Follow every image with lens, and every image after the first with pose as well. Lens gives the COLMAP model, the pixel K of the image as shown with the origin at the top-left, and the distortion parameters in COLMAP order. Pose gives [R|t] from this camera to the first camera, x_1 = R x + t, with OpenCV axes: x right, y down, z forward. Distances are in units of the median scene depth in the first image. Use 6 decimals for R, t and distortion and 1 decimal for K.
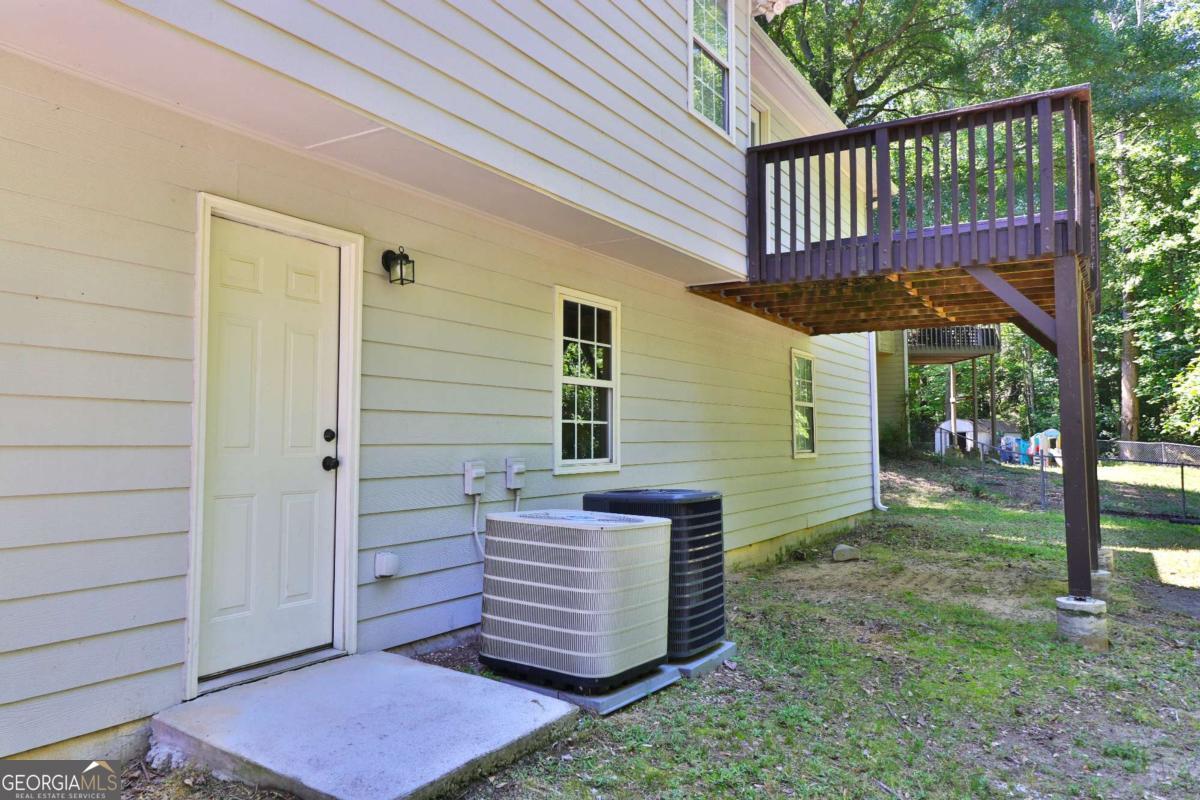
lens RADIAL K [[869.8, 0, 600.1], [0, 869.8, 396.8], [0, 0, 1]] dist [0.000613, 0.001236]
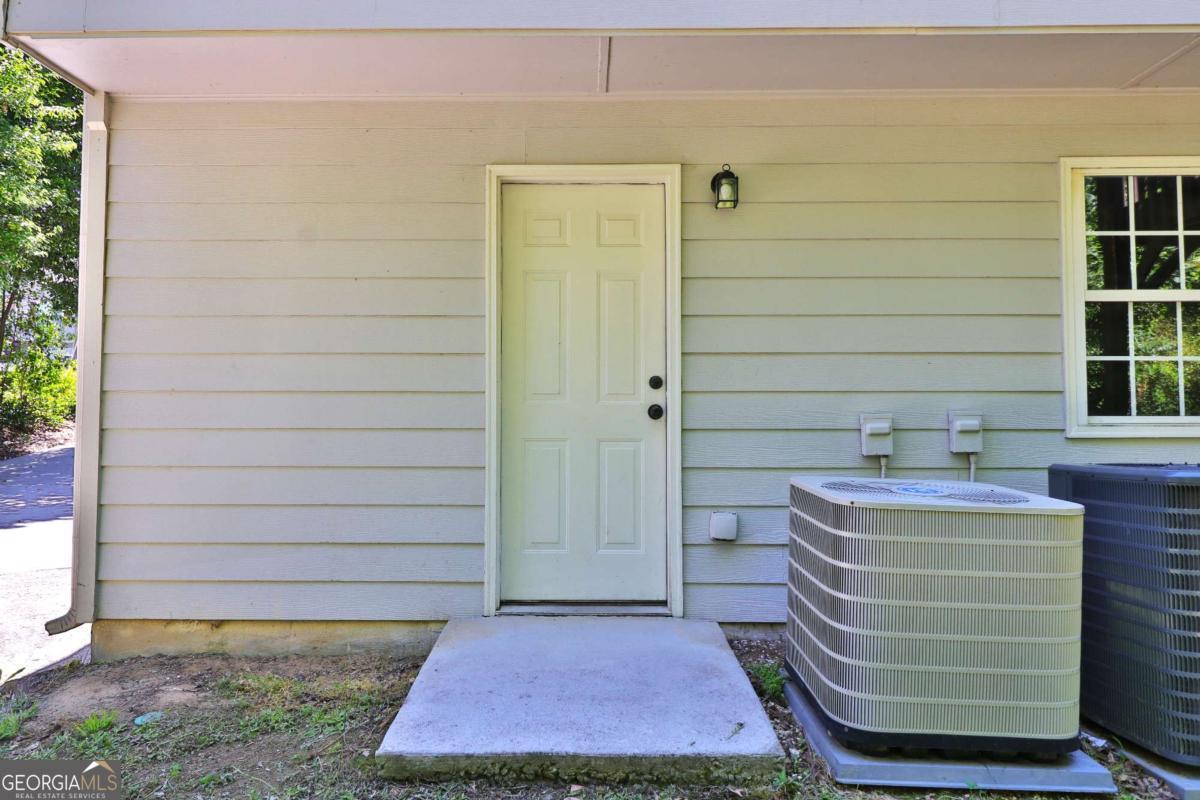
lens RADIAL K [[797.6, 0, 603.1], [0, 797.6, 396.7], [0, 0, 1]] dist [0.006306, -0.003281]
pose [[0.501579, -0.028212, -0.864651, 0.404549], [0.043197, 0.999038, -0.007538, 0.062150], [0.864032, -0.033569, 0.502316, 0.495278]]
